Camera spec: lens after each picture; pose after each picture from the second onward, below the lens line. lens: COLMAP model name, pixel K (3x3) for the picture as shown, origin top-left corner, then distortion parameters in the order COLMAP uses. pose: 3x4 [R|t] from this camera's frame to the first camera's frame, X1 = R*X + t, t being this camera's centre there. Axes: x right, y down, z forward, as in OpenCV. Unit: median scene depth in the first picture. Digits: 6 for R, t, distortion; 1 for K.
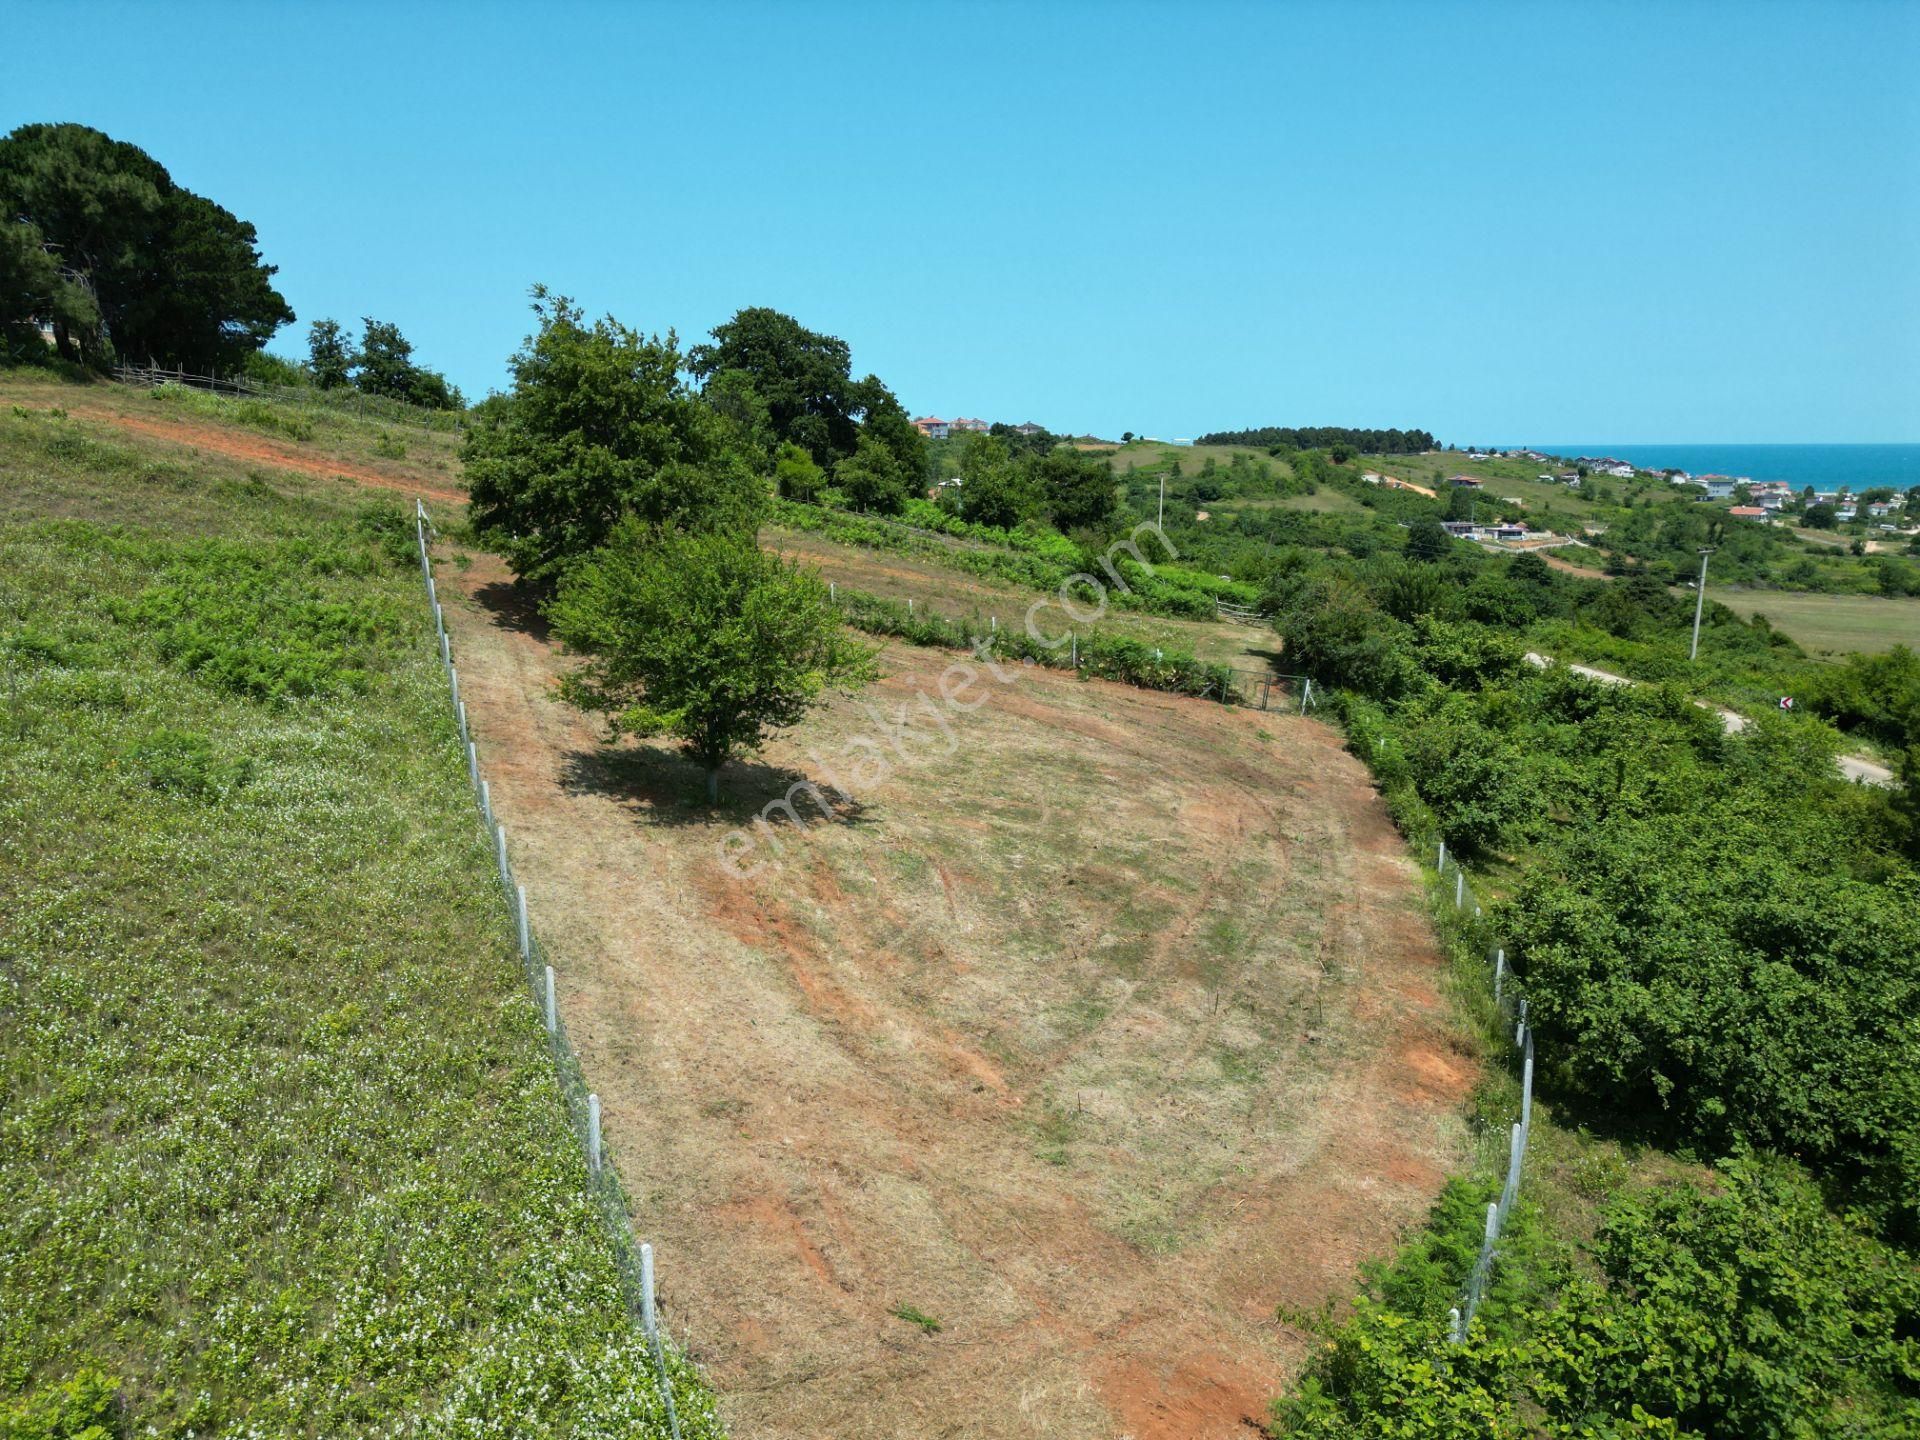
lens RADIAL K [[1343.1, 0, 960.0], [0, 1343.1, 720.0], [0, 0, 1]] dist [0.076412, -0.078494]
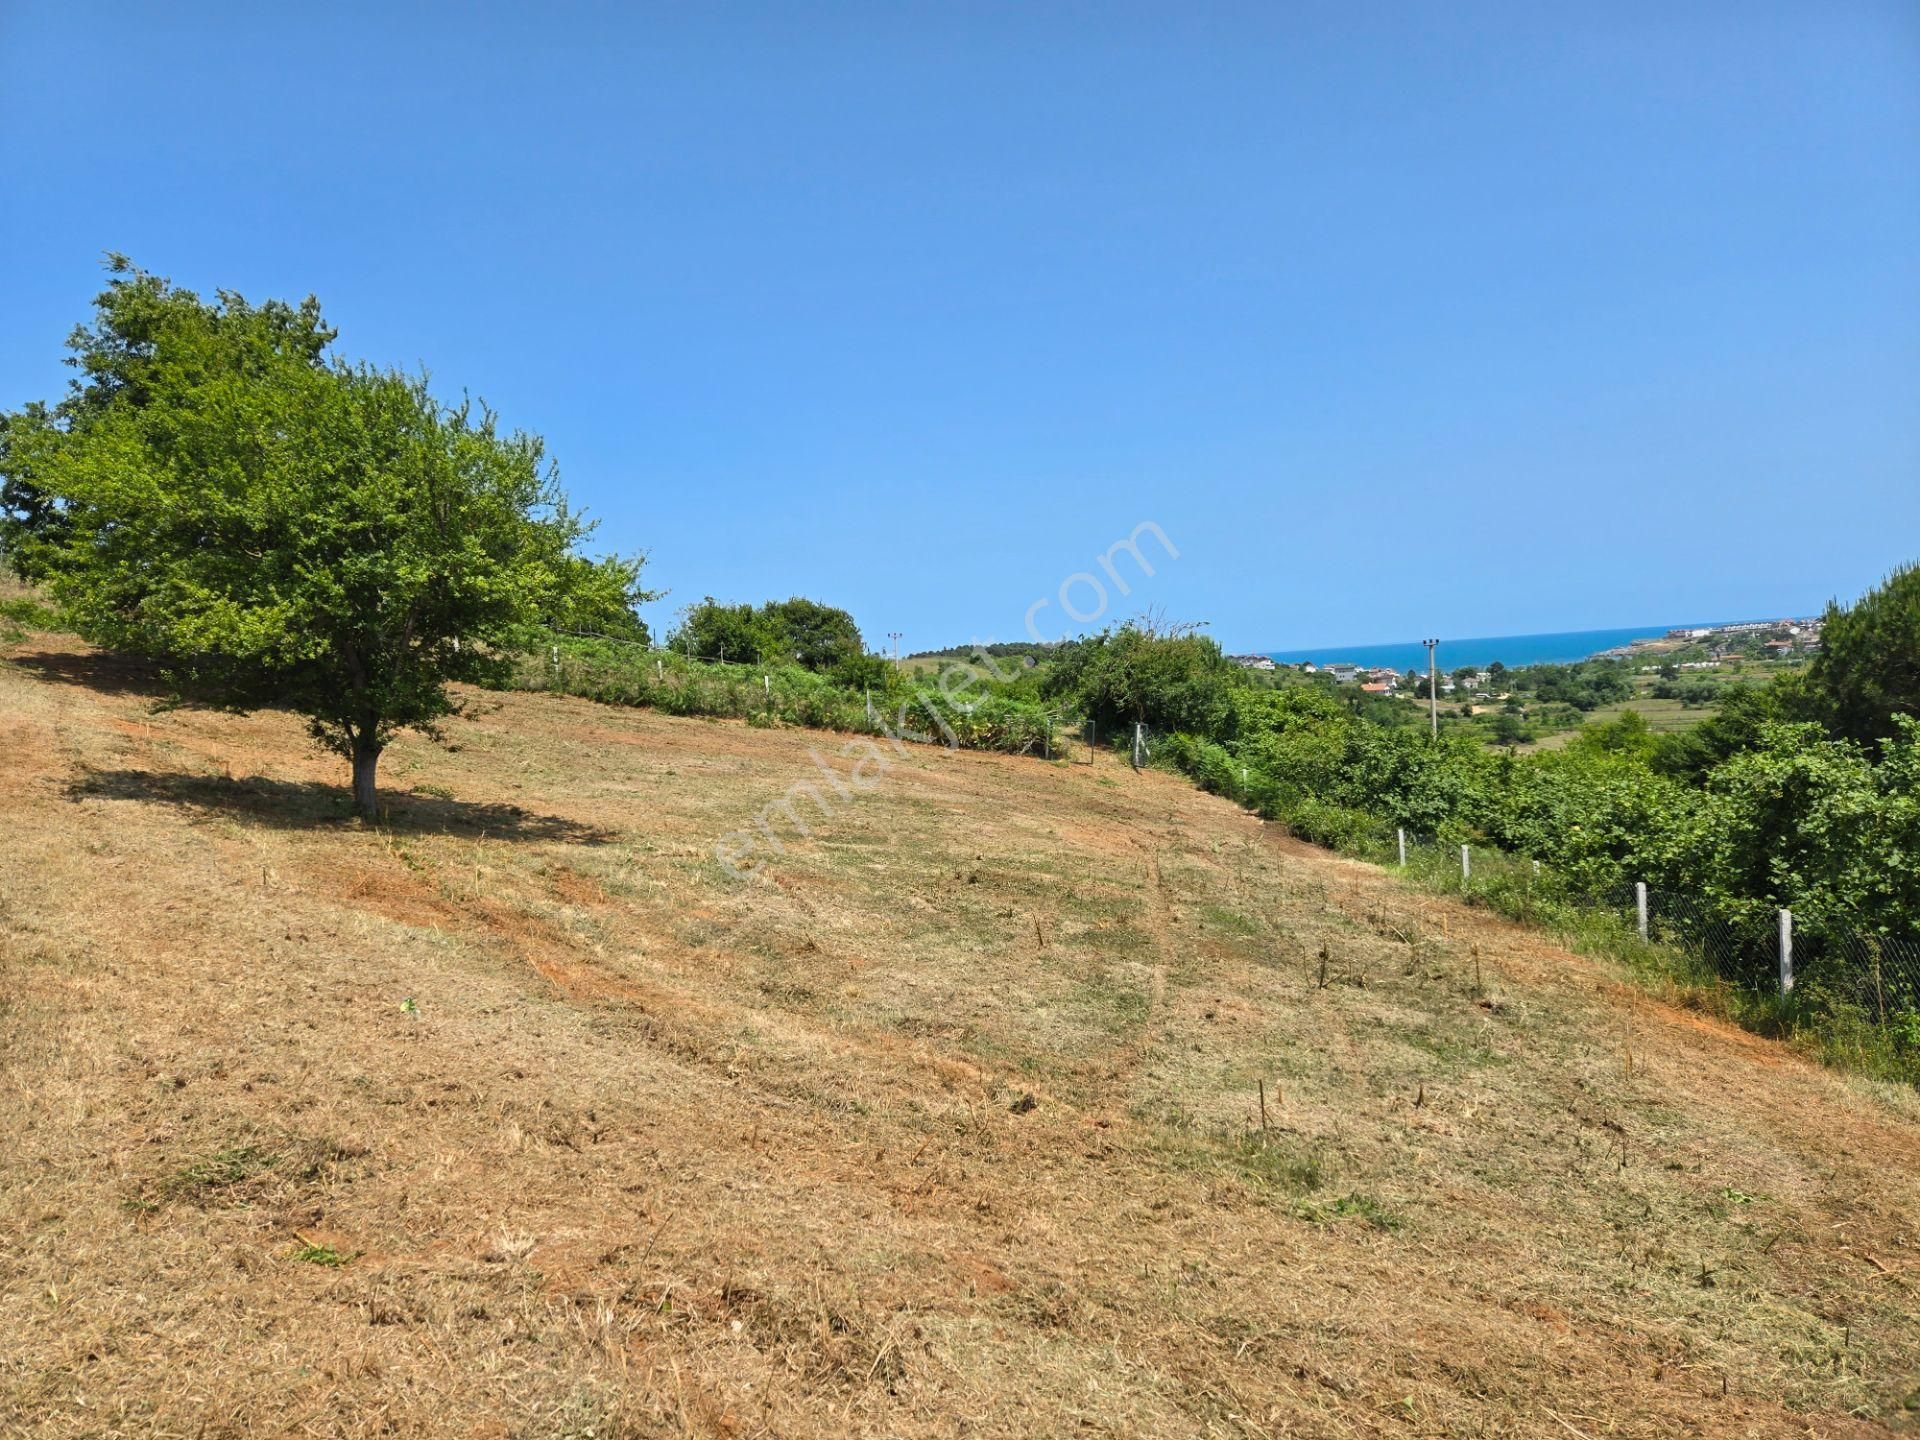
lens RADIAL K [[1273.2, 0, 952.9], [0, 1273.2, 709.4], [0, 0, 1]] dist [0.083447, -0.063379]
pose [[0.974988, -0.069297, 0.211176, -0.023278], [0.105660, 0.980431, -0.166104, 0.065928], [-0.195534, 0.184262, 0.963231, 0.186125]]
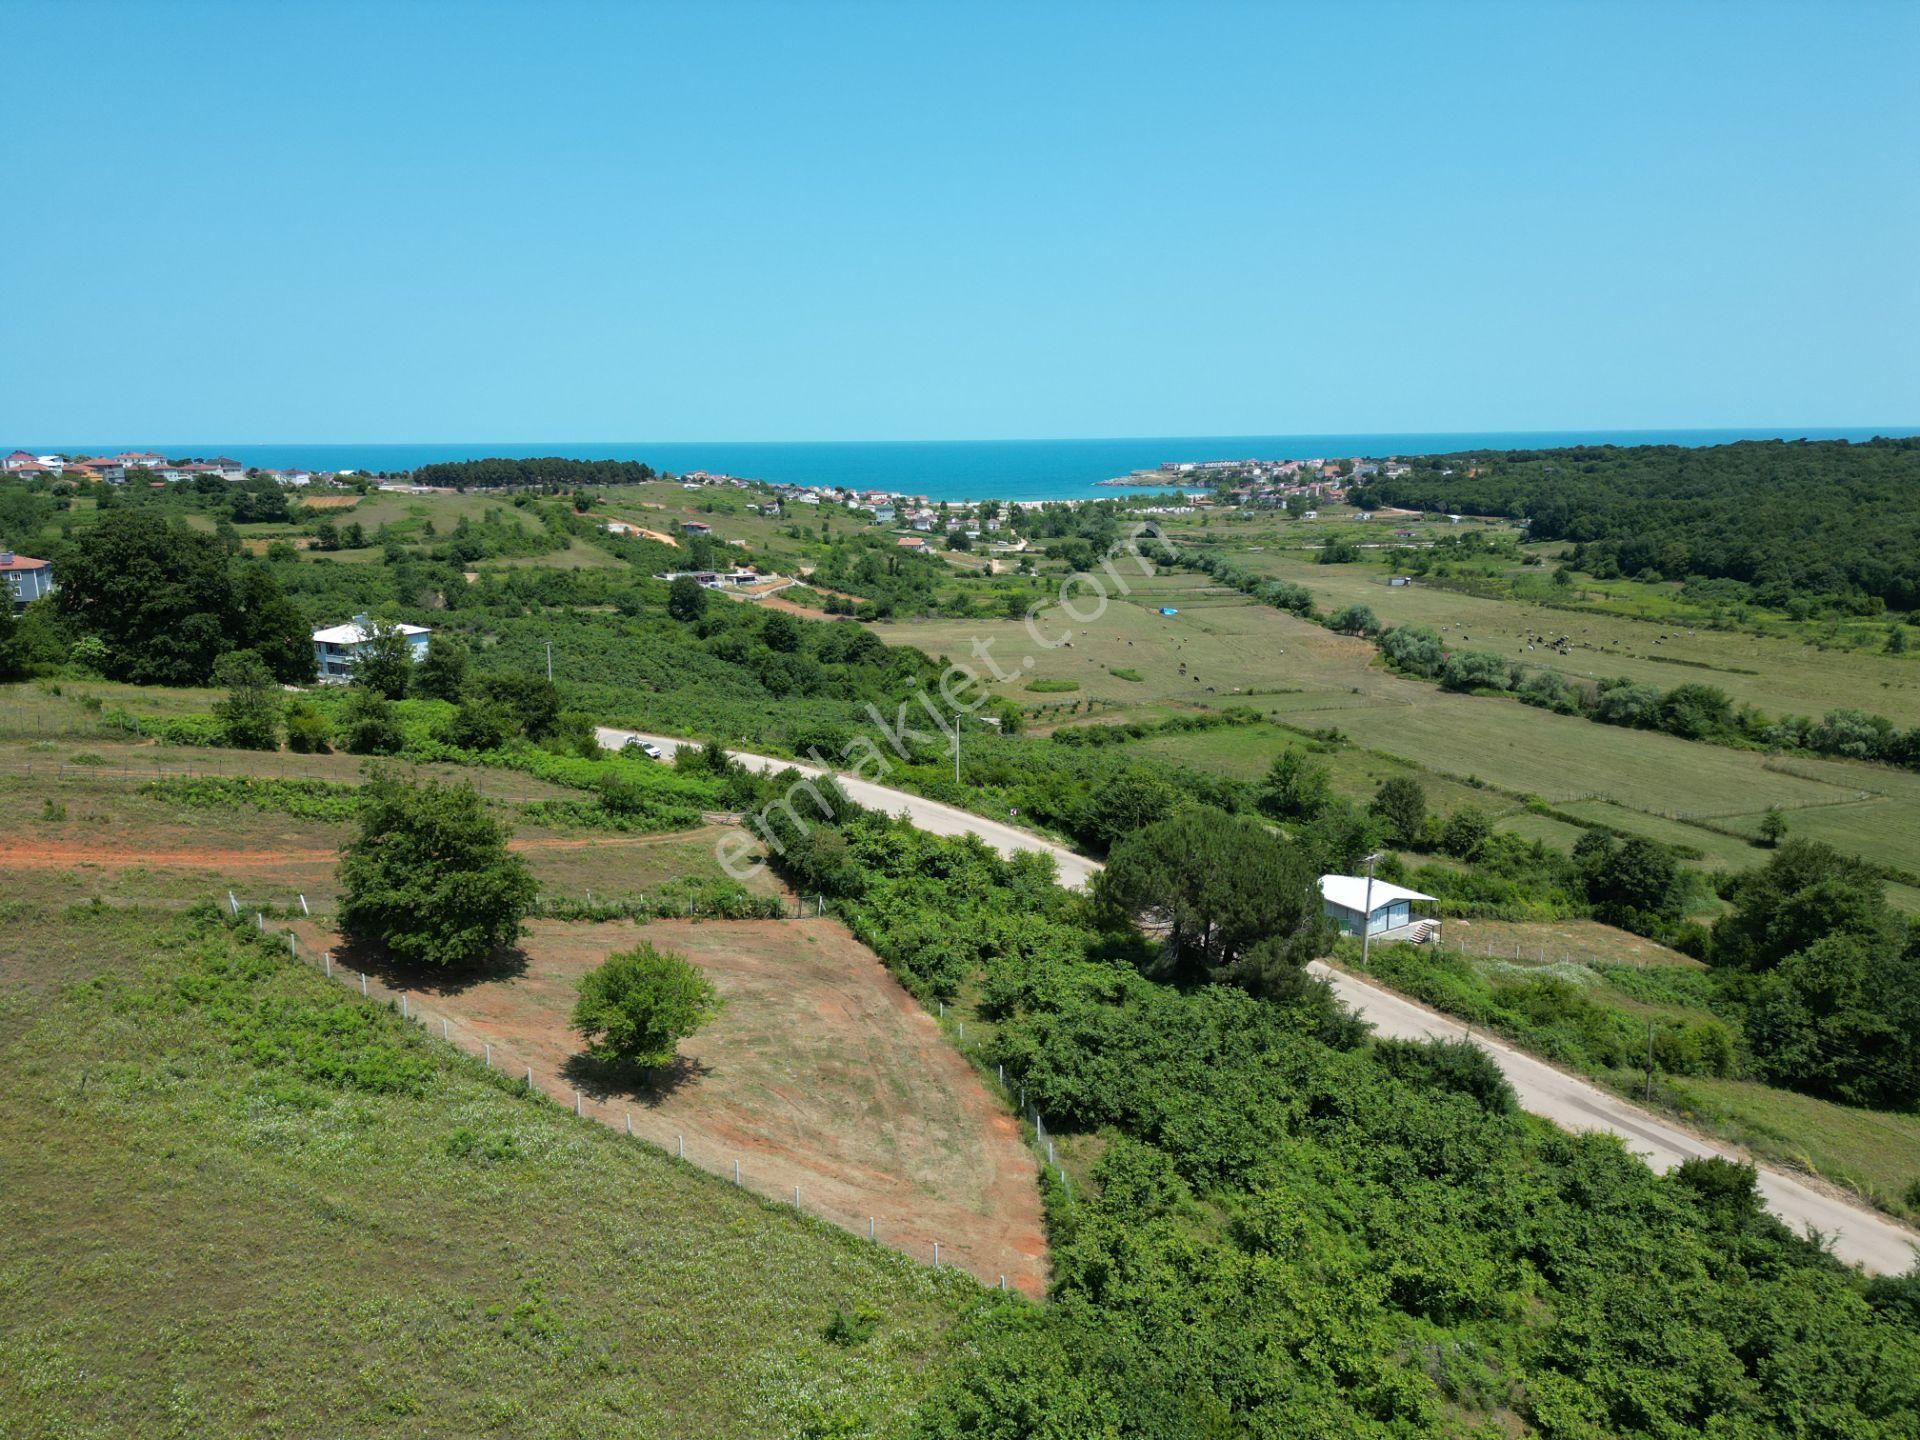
lens RADIAL K [[1343.1, 0, 960.0], [0, 1343.1, 720.0], [0, 0, 1]] dist [0.076412, -0.078494]
pose [[0.842513, -0.116647, 0.525895, -0.379802], [0.114537, 0.992741, 0.036702, -0.237541], [-0.526359, 0.029313, 0.849757, -0.461913]]
